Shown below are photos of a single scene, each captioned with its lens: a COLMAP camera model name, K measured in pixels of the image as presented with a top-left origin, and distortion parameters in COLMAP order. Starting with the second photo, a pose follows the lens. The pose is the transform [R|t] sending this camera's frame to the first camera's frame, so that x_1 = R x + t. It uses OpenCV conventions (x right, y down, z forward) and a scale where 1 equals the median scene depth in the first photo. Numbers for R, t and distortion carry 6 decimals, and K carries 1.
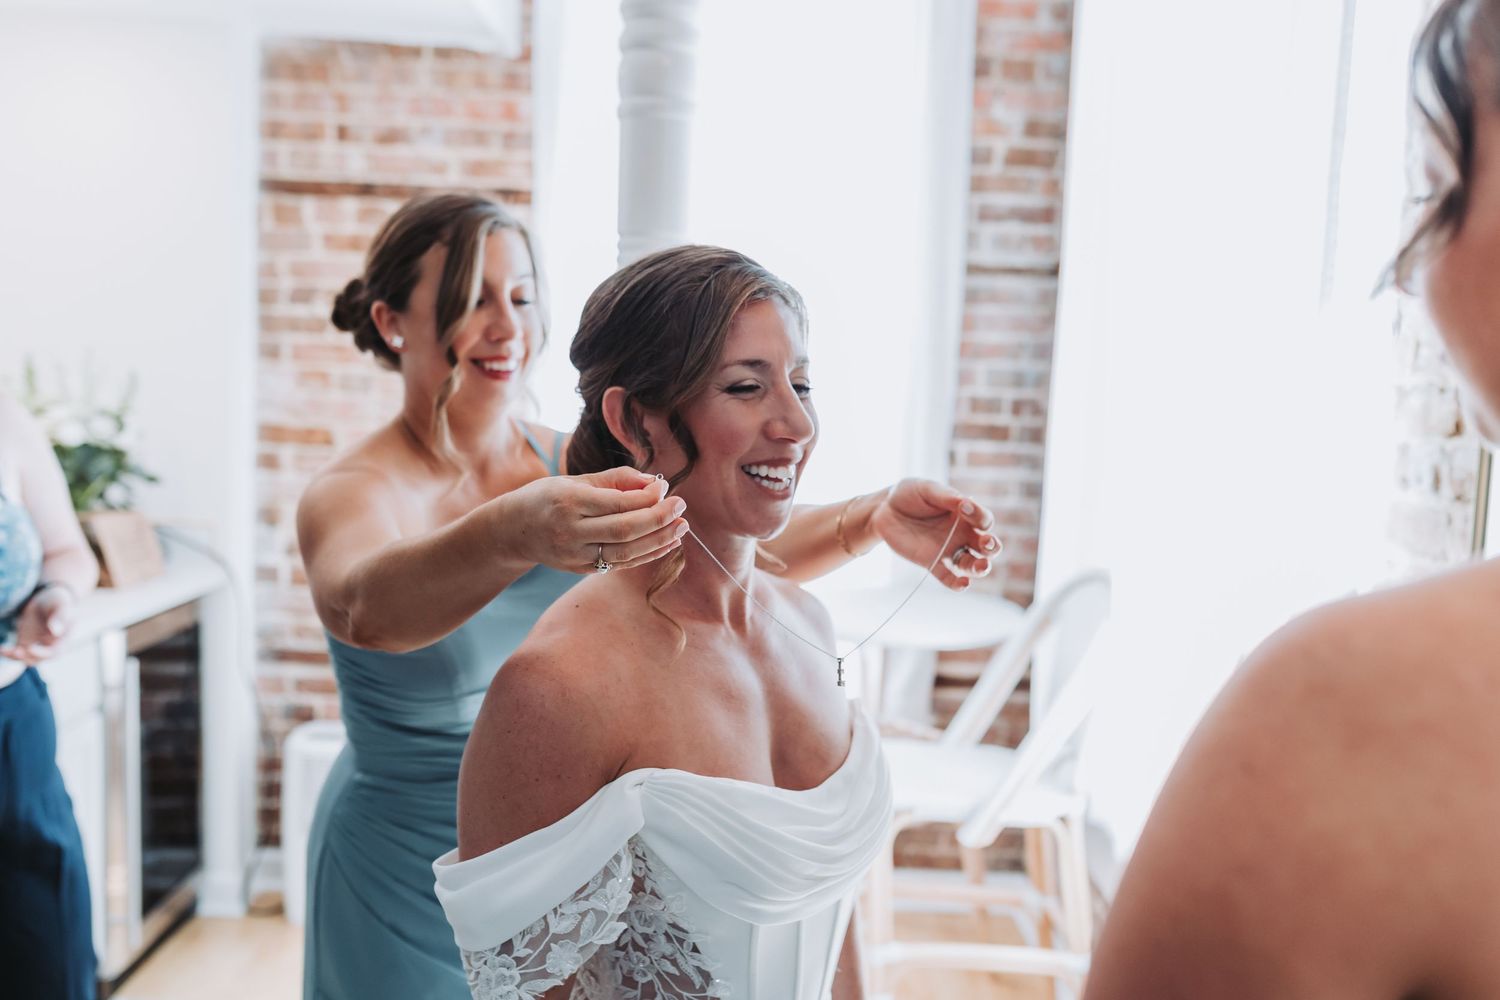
lens RADIAL K [[1426.0, 0, 747.2], [0, 1426.0, 480.7], [0, 0, 1]] dist [-0.000865, 0.017176]
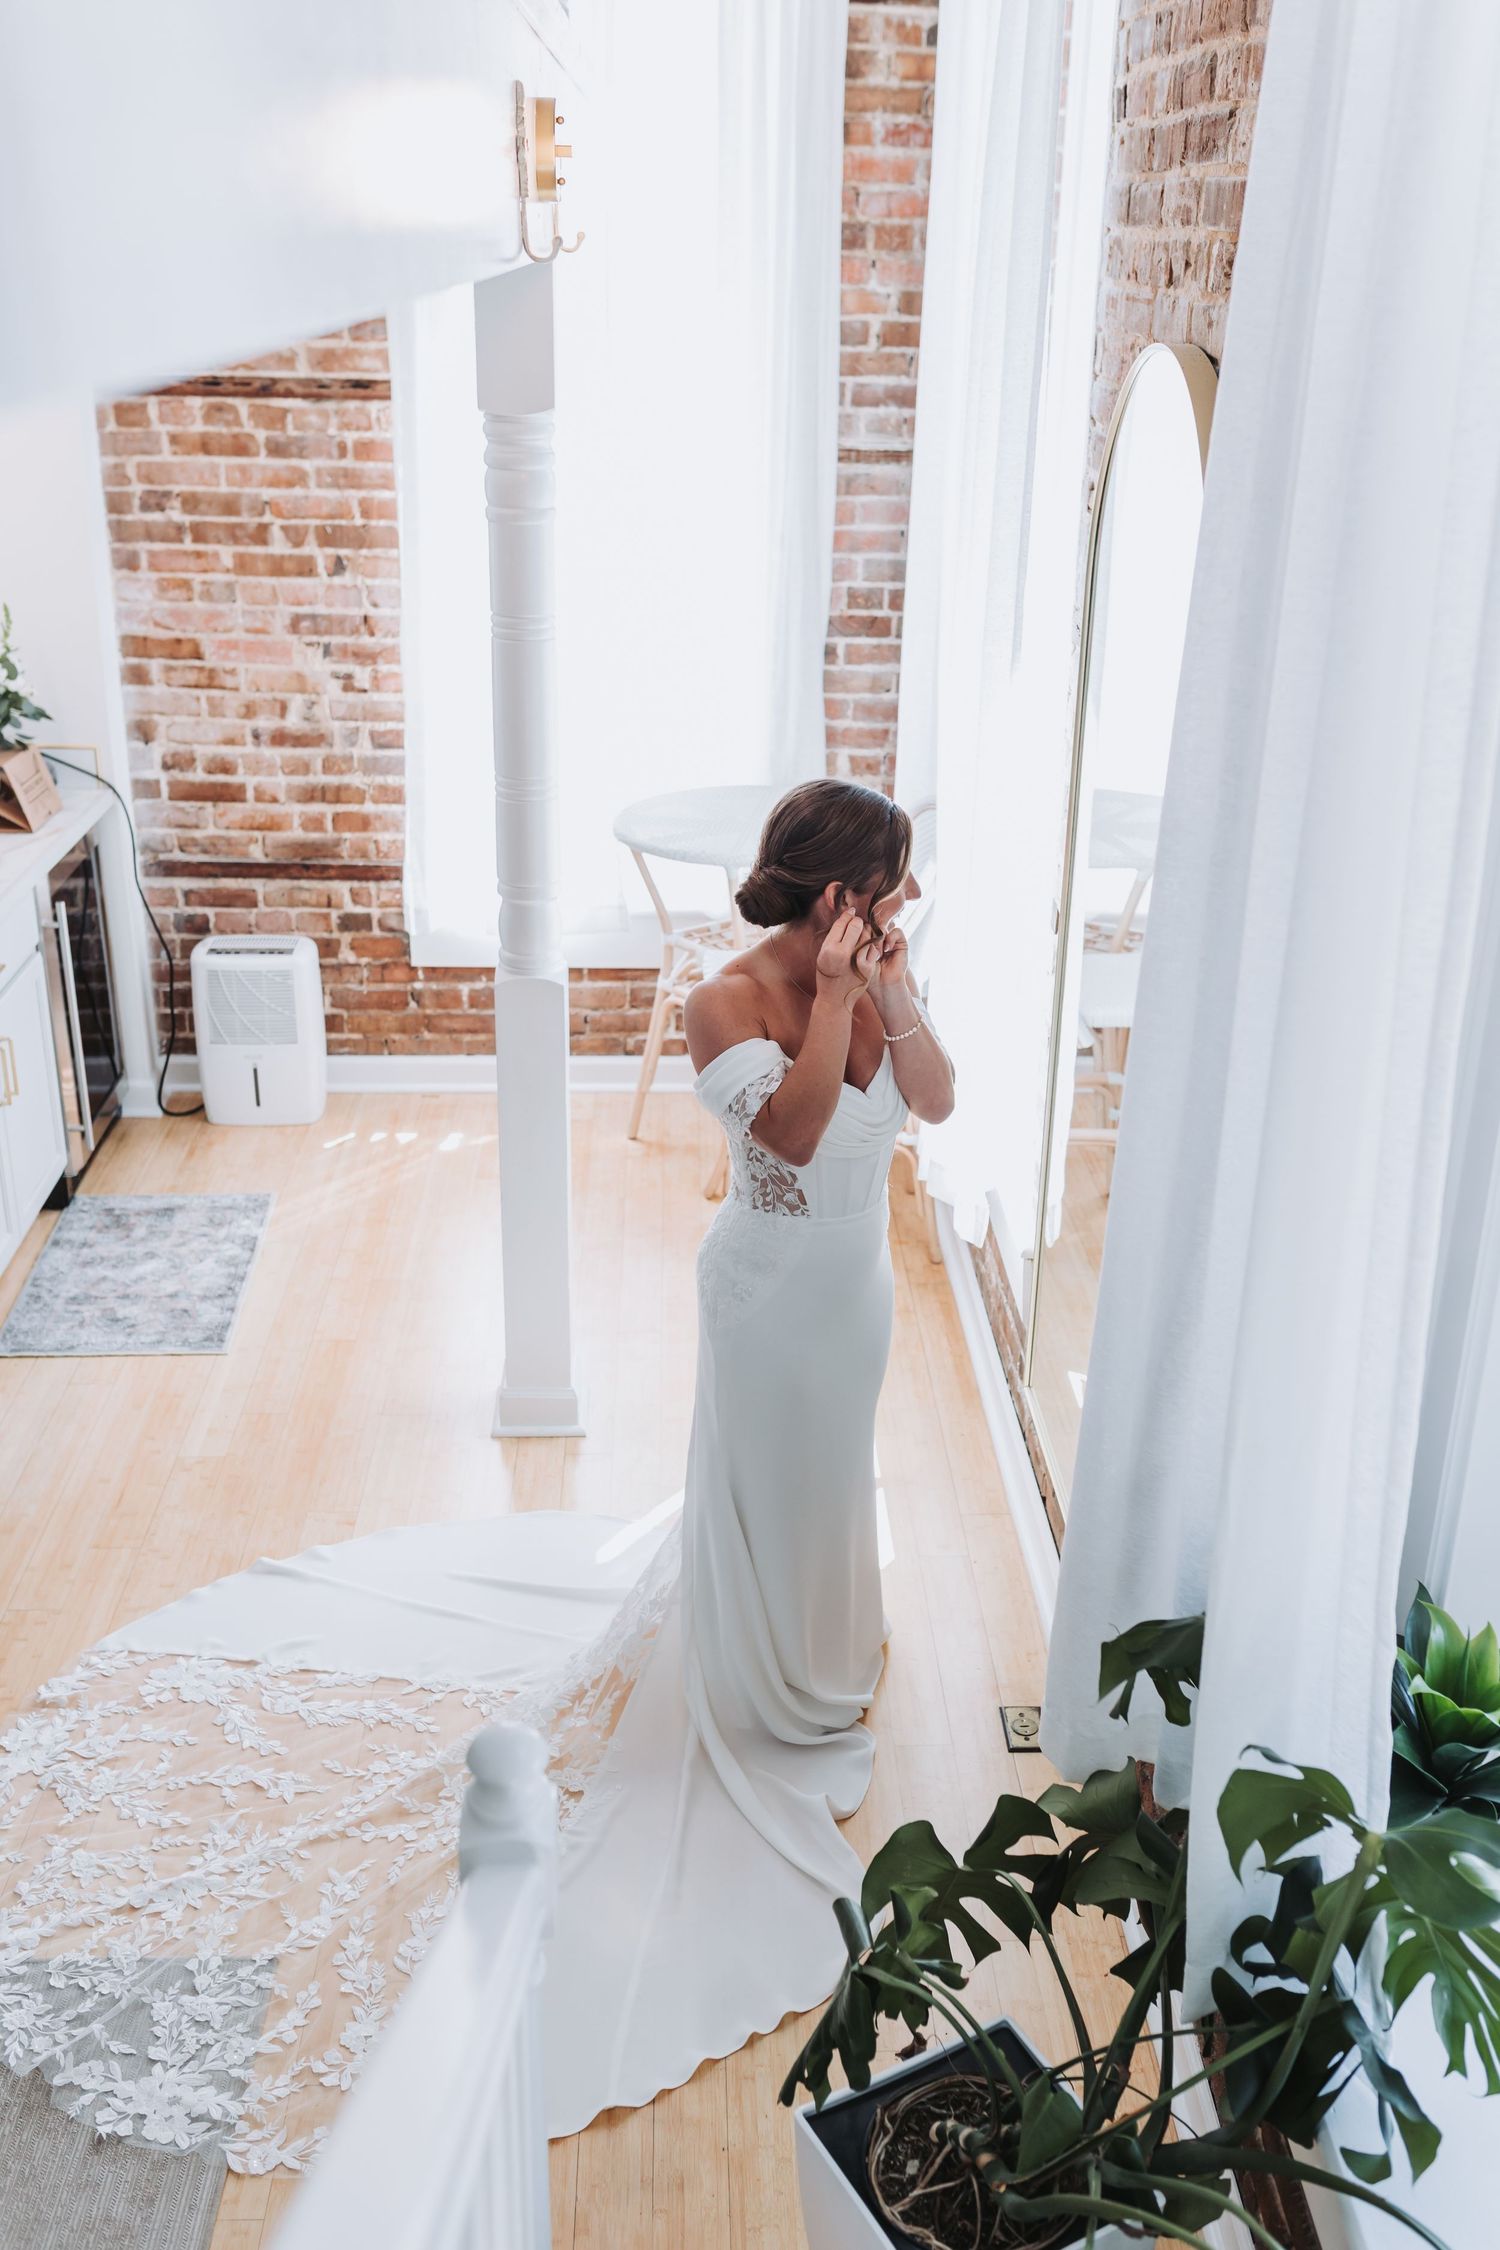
lens RADIAL K [[2136.6, 0, 750.0], [0, 2136.6, 1125.0], [0, 0, 1]] dist [0.001252, 0.005692]
pose [[0.999125, -0.034556, 0.023554, 0.040705], [0.025596, 0.950706, 0.309037, -0.162951], [-0.033072, -0.308163, 0.950758, -0.508029]]
